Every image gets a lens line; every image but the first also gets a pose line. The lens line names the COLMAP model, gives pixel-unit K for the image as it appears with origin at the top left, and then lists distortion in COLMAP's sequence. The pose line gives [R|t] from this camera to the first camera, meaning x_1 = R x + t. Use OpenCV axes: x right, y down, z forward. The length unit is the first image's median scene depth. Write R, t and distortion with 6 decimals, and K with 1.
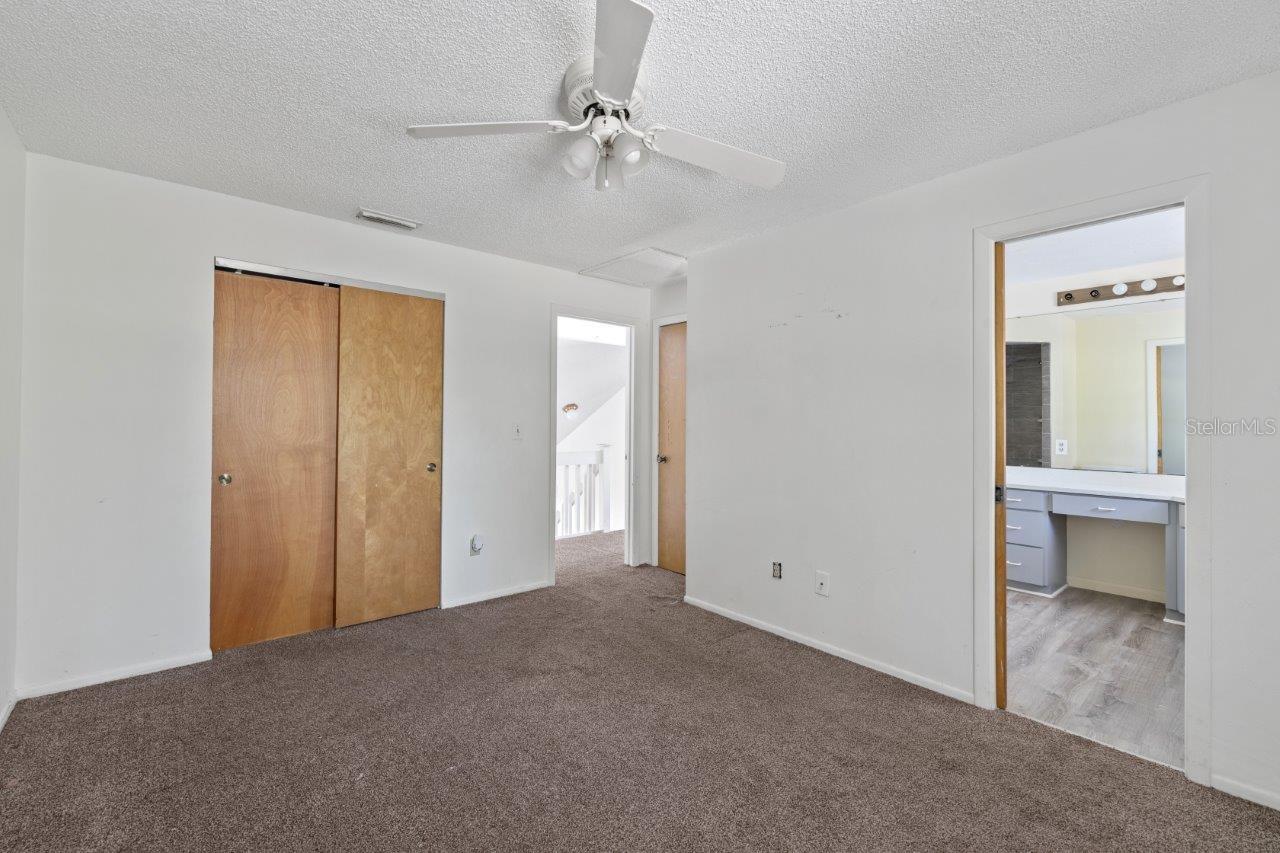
lens RADIAL K [[550.8, 0, 637.6], [0, 550.8, 419.0], [0, 0, 1]] dist [-0.000200, -0.000139]
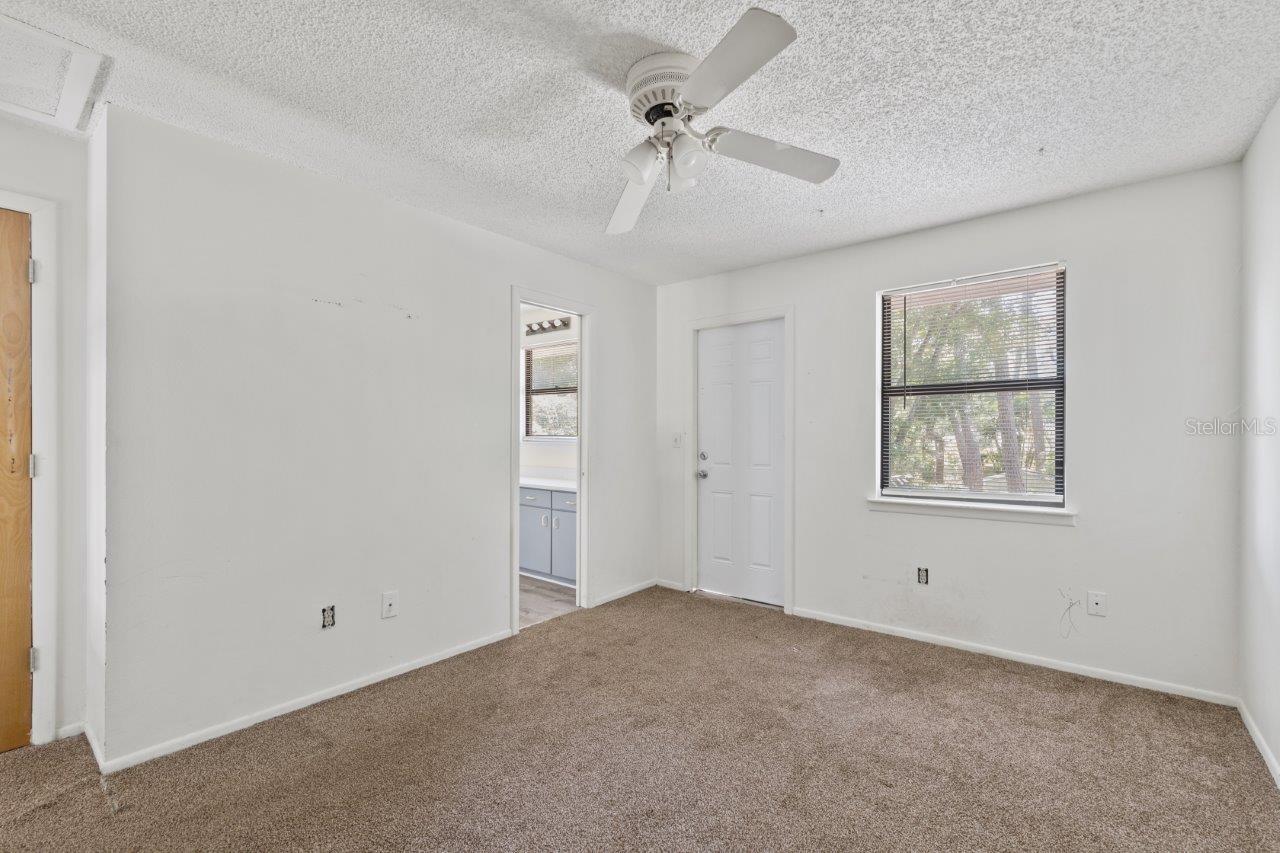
lens RADIAL K [[550.8, 0, 637.6], [0, 550.8, 419.0], [0, 0, 1]] dist [-0.000200, -0.000139]
pose [[-0.177159, 0.017542, 0.984026, -0.694701], [-0.014116, 0.999693, -0.020363, 0.003247], [-0.984081, -0.017497, -0.176857, 0.819387]]
